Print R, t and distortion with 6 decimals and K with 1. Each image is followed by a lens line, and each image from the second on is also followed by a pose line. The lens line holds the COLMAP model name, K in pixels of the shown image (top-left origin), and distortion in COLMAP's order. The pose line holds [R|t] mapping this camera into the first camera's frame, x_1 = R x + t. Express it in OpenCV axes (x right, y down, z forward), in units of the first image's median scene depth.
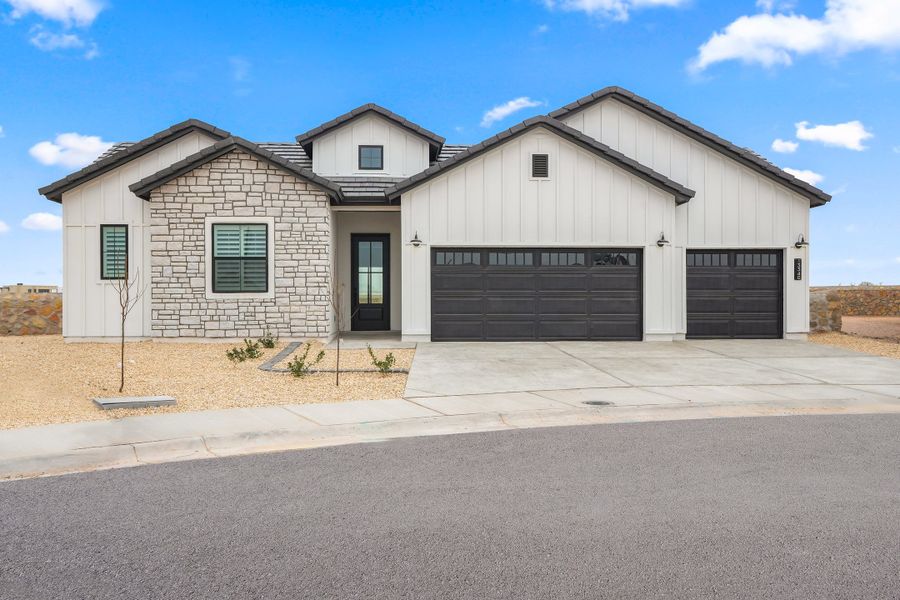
lens RADIAL K [[408.0, 0, 448.9], [0, 408.0, 299.2], [0, 0, 1]] dist [-0.003207, 0.001724]
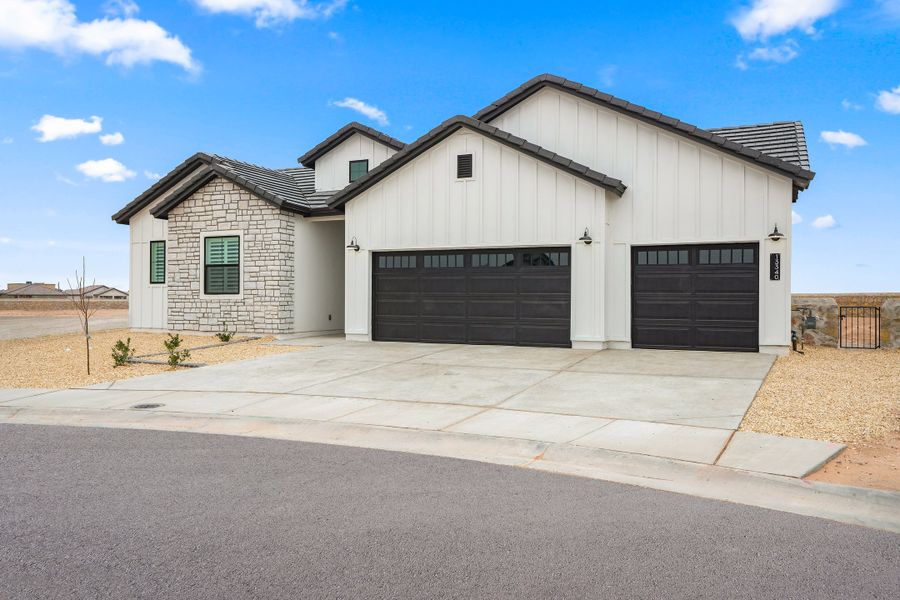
lens RADIAL K [[408.0, 0, 448.0], [0, 408.0, 299.5], [0, 0, 1]] dist [-0.003207, 0.001724]
pose [[0.958609, 0.006012, -0.284663, 0.459977], [-0.006919, 0.999974, -0.002182, -0.002526], [0.284643, 0.004061, 0.958625, 0.043621]]
